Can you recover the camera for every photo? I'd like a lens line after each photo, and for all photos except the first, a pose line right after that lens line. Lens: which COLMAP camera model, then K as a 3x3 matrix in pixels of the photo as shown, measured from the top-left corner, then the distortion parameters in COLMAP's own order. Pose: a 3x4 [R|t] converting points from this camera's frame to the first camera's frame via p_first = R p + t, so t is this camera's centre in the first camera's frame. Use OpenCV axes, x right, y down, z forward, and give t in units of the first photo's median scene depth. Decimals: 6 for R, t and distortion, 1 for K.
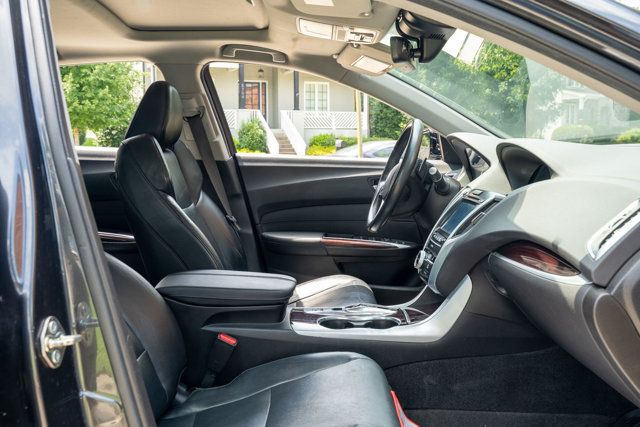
lens RADIAL K [[609.6, 0, 319.3], [0, 609.6, 212.6], [0, 0, 1]] dist [0.000746, 0.000000]
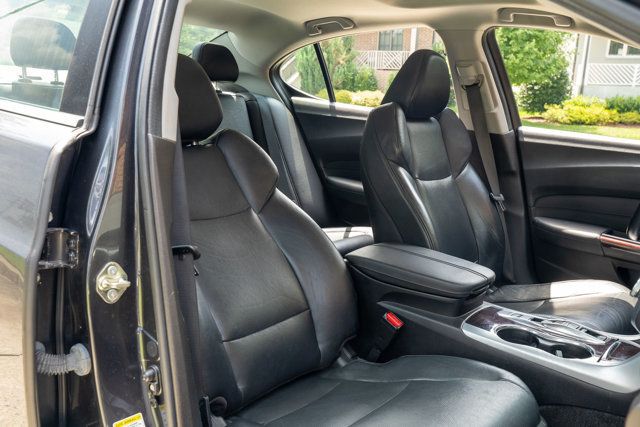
lens RADIAL K [[609.6, 0, 318.8], [0, 609.6, 216.2], [0, 0, 1]] dist [0.000746, 0.000000]
pose [[0.787742, 0.163399, -0.593939, 0.614933], [-0.116740, 0.986305, 0.116510, -0.116845], [0.604842, -0.022444, 0.796029, 0.277439]]
